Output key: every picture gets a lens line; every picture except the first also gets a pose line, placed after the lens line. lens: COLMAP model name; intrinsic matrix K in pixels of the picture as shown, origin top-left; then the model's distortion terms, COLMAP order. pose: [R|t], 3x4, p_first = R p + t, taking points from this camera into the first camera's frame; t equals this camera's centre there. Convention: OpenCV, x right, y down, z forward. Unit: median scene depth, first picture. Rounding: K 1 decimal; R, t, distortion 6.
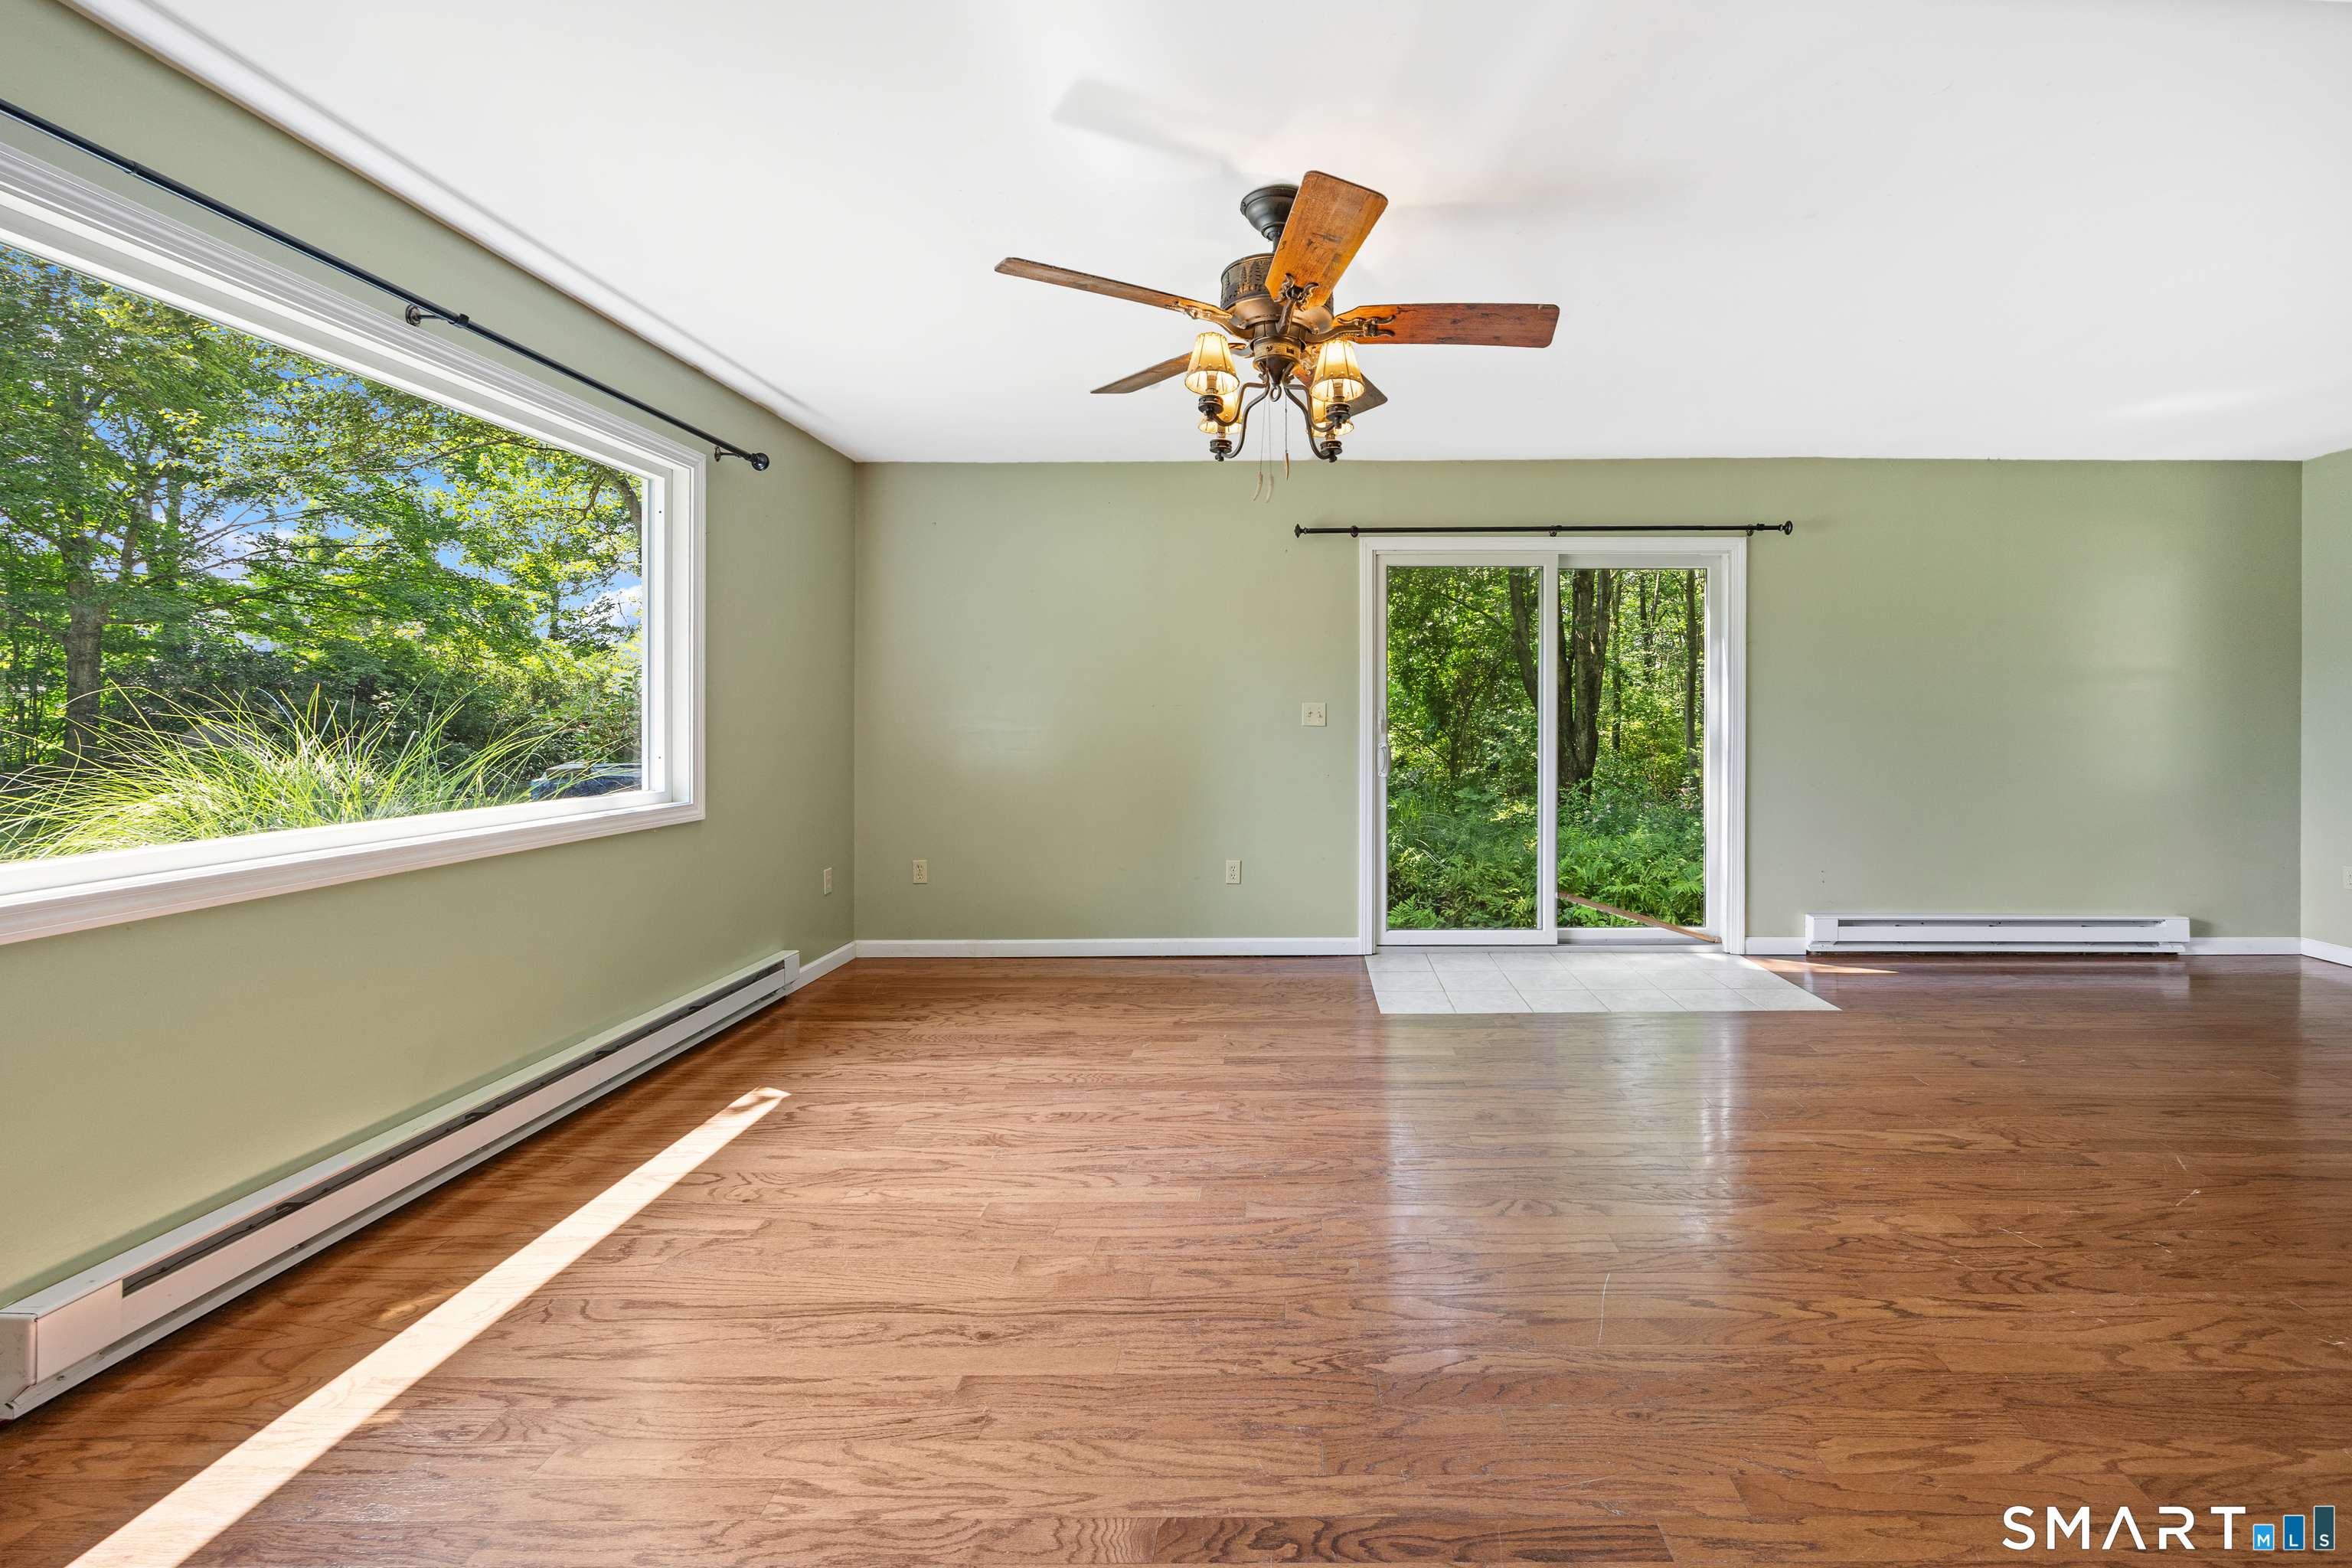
lens RADIAL K [[939.8, 0, 1291.0], [0, 939.8, 784.2], [0, 0, 1]] dist [-0.002122, -0.000118]
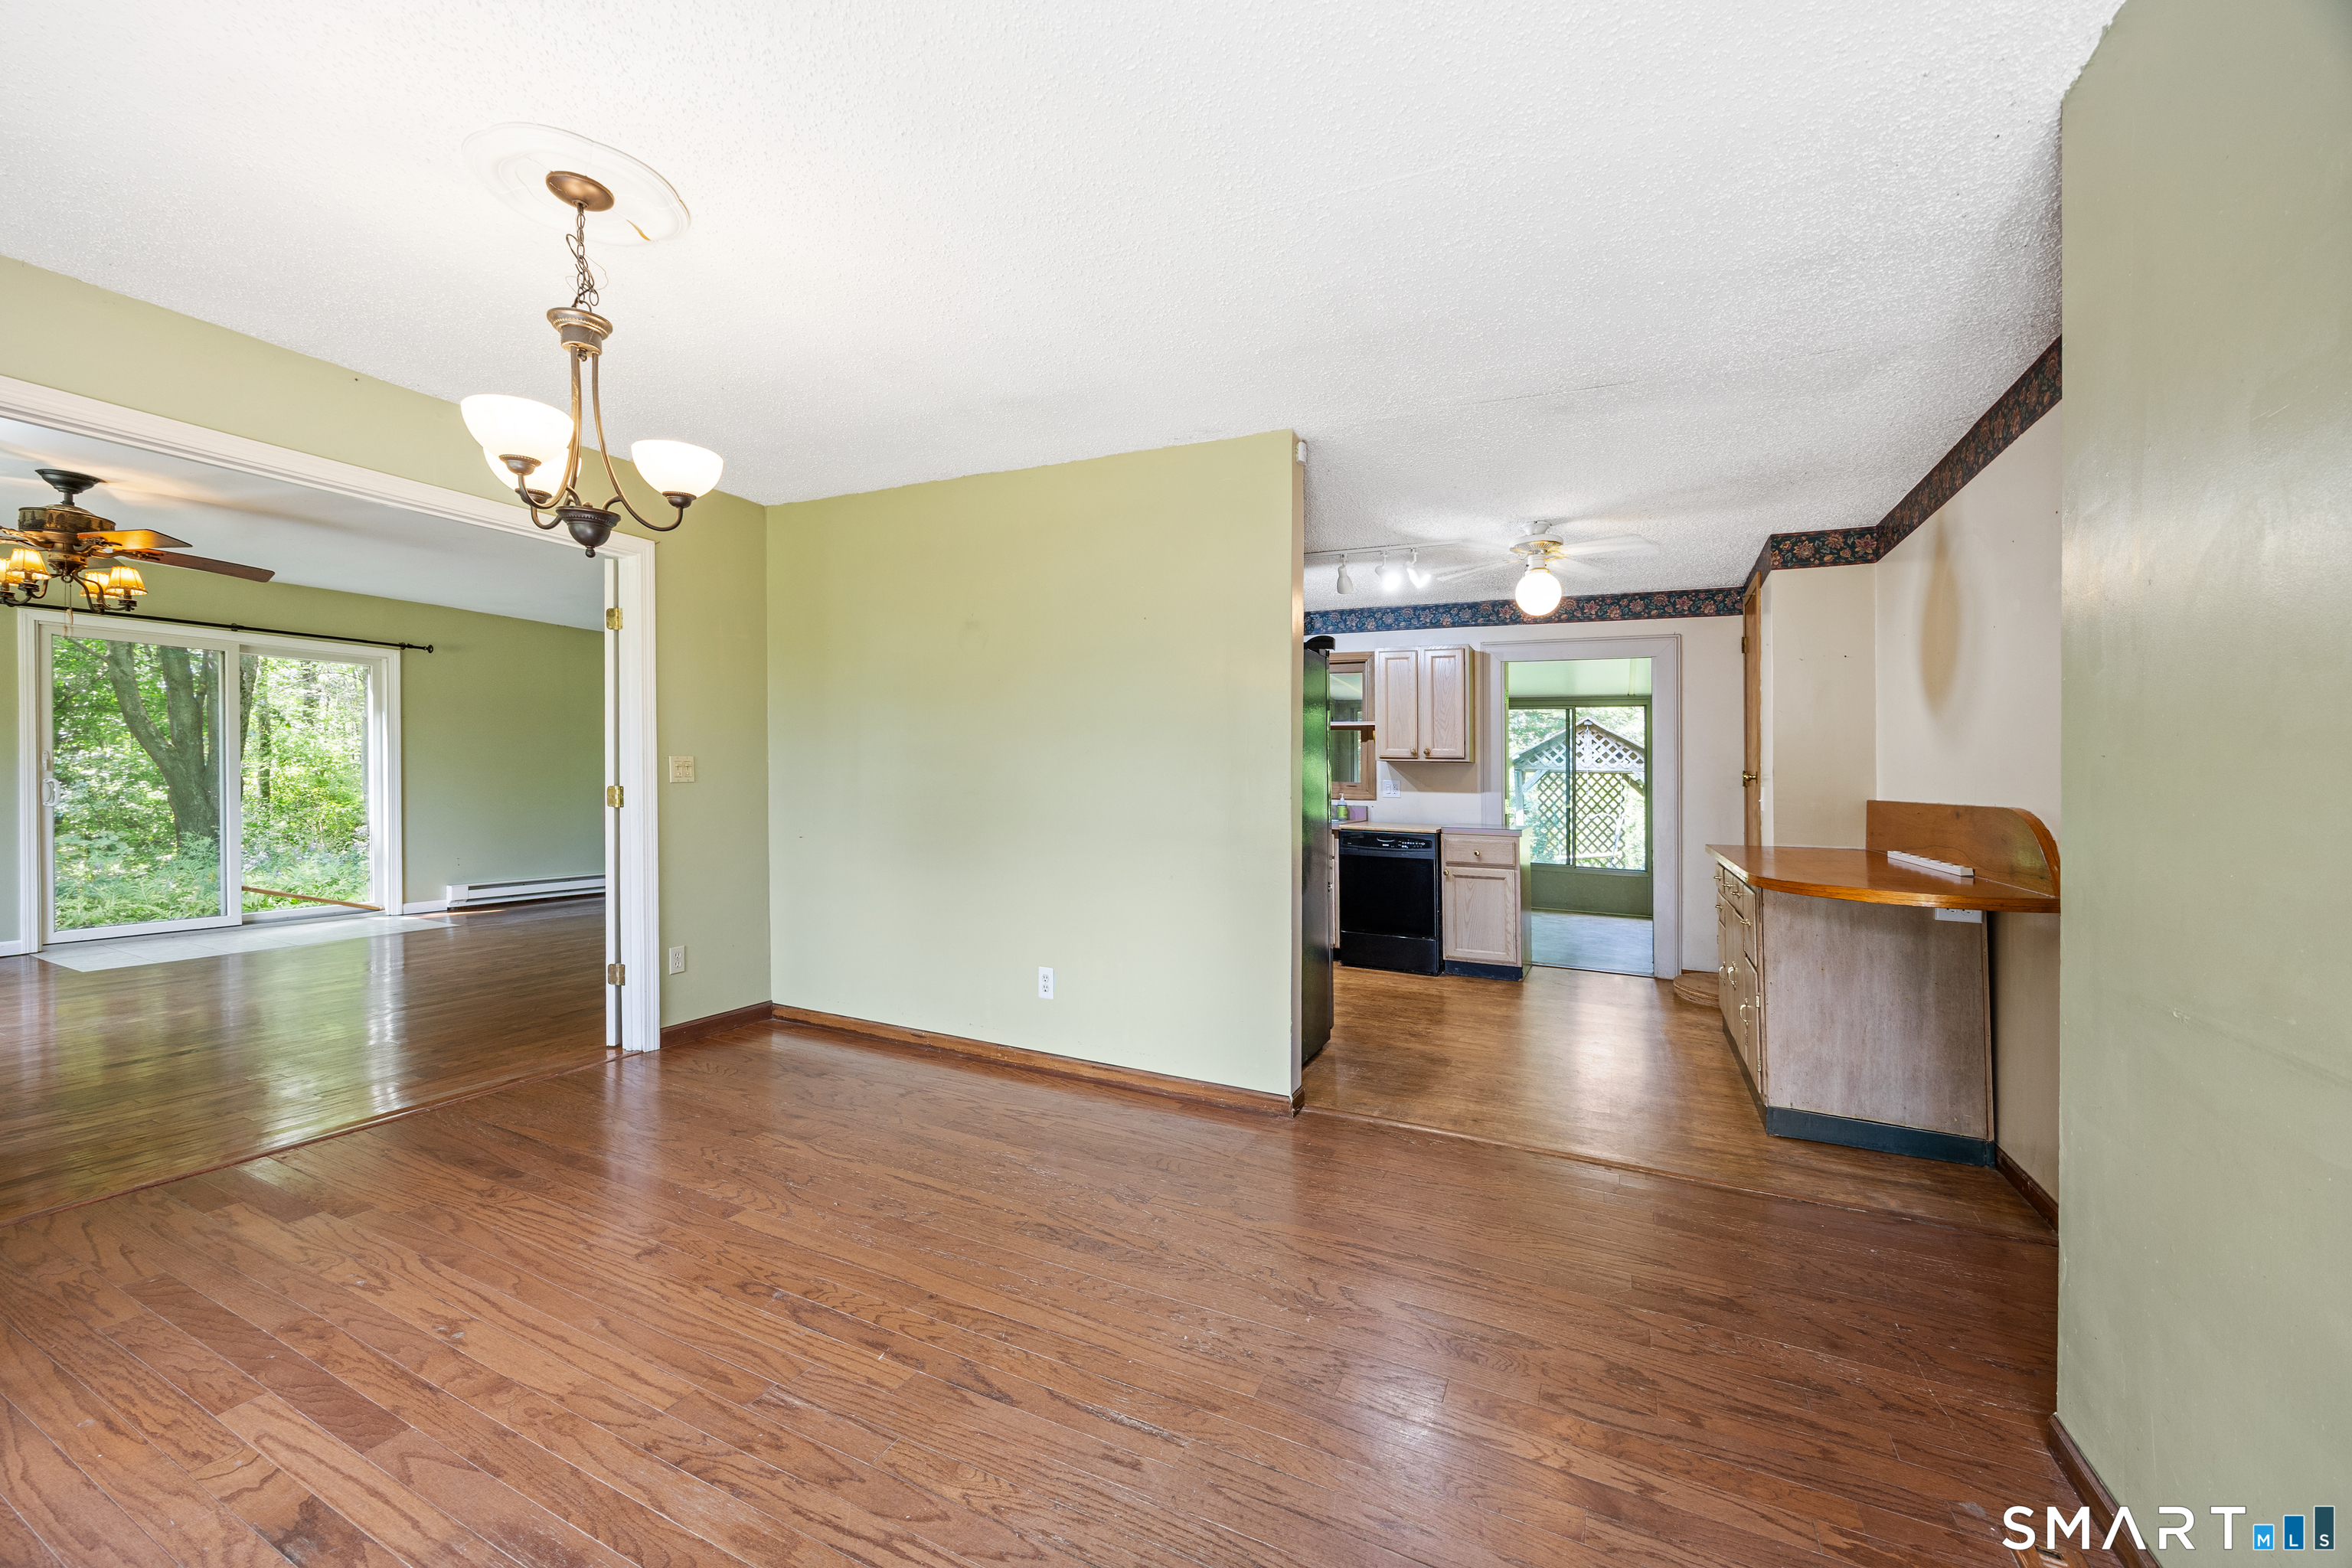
lens RADIAL K [[927.1, 0, 1176.0], [0, 927.1, 784.0], [0, 0, 1]] dist [0.000151, -0.000044]
pose [[0.438704, 0.007293, 0.898602, -0.419430], [0.042630, 0.998672, -0.028918, 0.074441], [-0.897620, 0.050994, 0.437810, -1.033736]]
